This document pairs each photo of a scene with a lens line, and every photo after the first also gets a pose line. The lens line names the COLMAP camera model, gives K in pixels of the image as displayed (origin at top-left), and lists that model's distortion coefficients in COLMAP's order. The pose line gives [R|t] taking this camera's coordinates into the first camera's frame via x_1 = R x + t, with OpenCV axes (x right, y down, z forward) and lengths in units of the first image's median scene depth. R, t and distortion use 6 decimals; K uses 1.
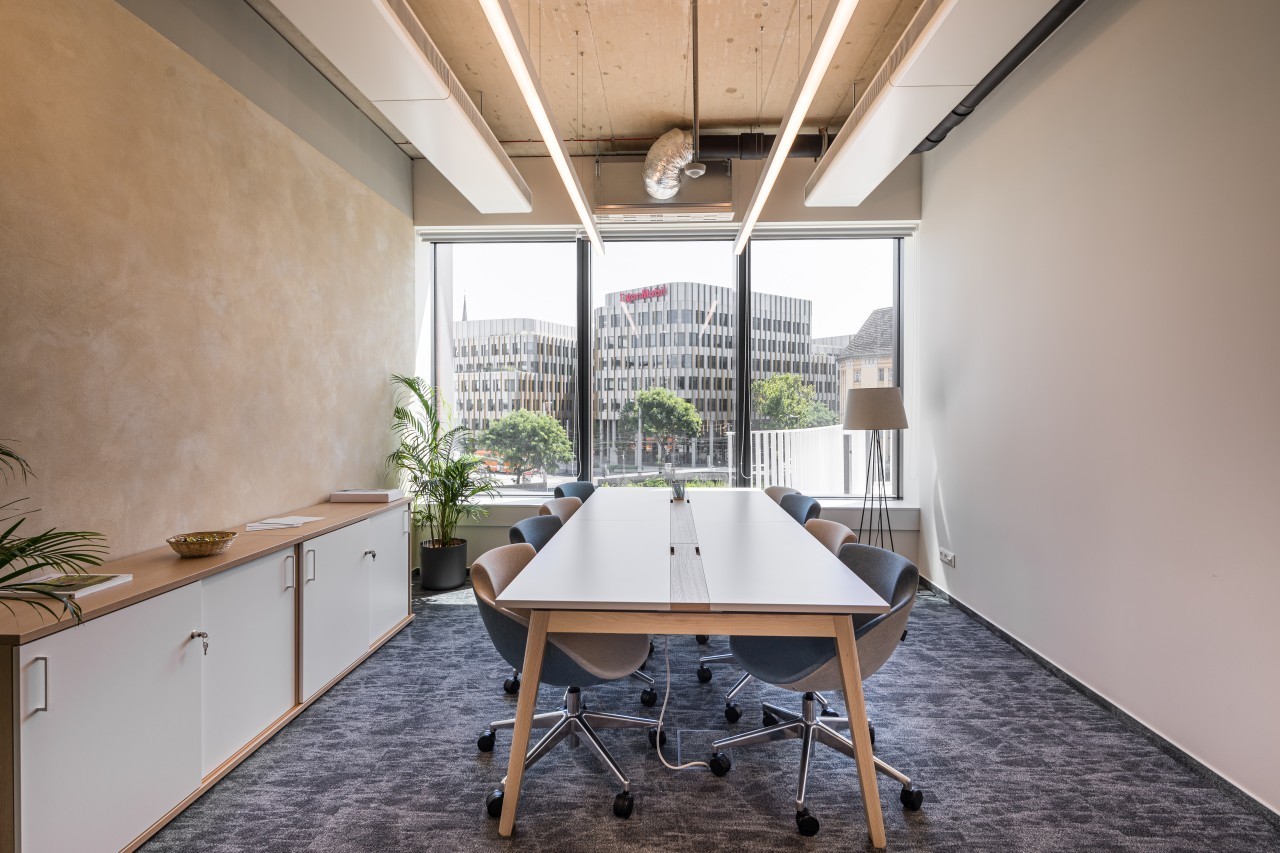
lens RADIAL K [[644.6, 0, 644.0], [0, 644.6, 414.6], [0, 0, 1]] dist [0.001783, -0.000819]
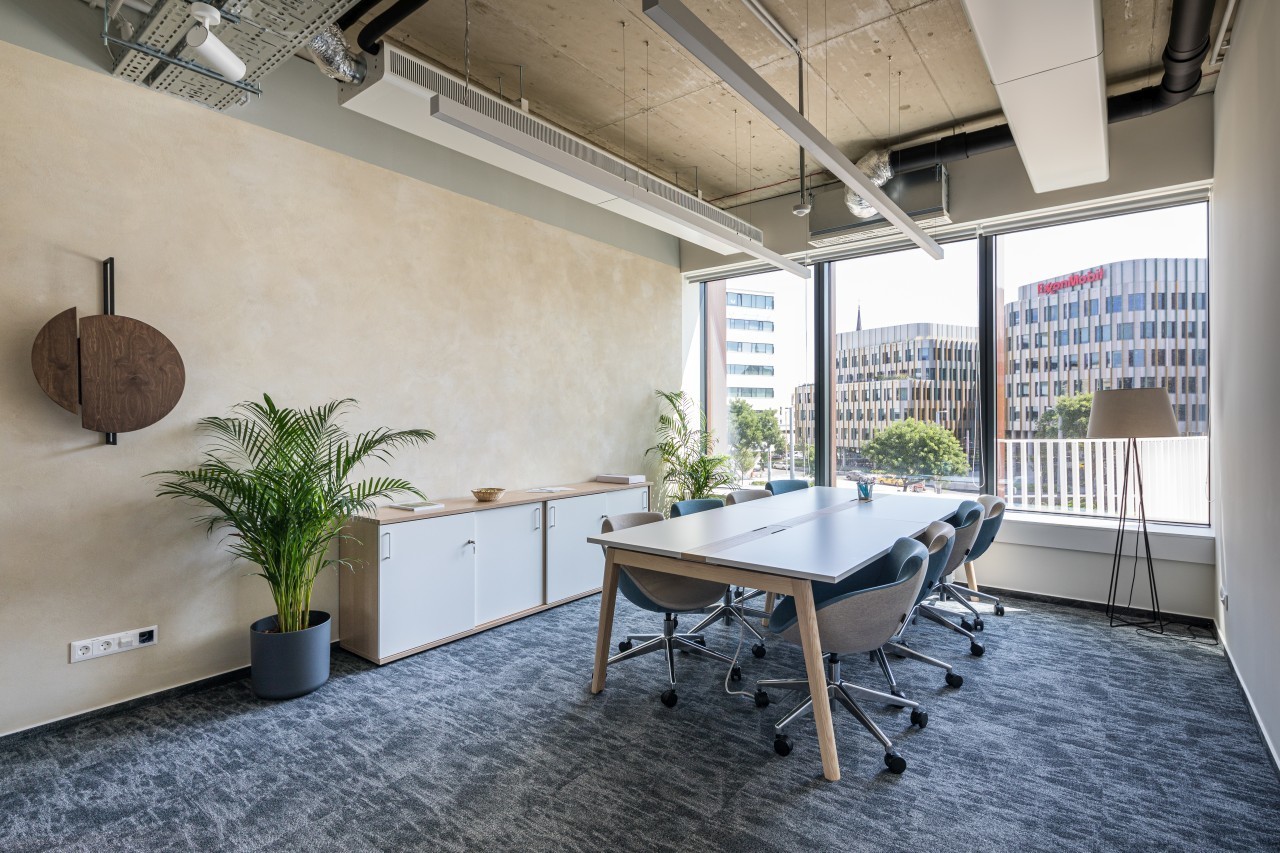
lens RADIAL K [[625.5, 0, 620.5], [0, 625.5, 421.3], [0, 0, 1]] dist [0.000715, -0.000766]
pose [[0.803144, -0.000140, -0.595785, 0.379254], [-0.002668, 0.999989, -0.003831, 0.007838], [0.595779, 0.004667, 0.803135, -0.081763]]
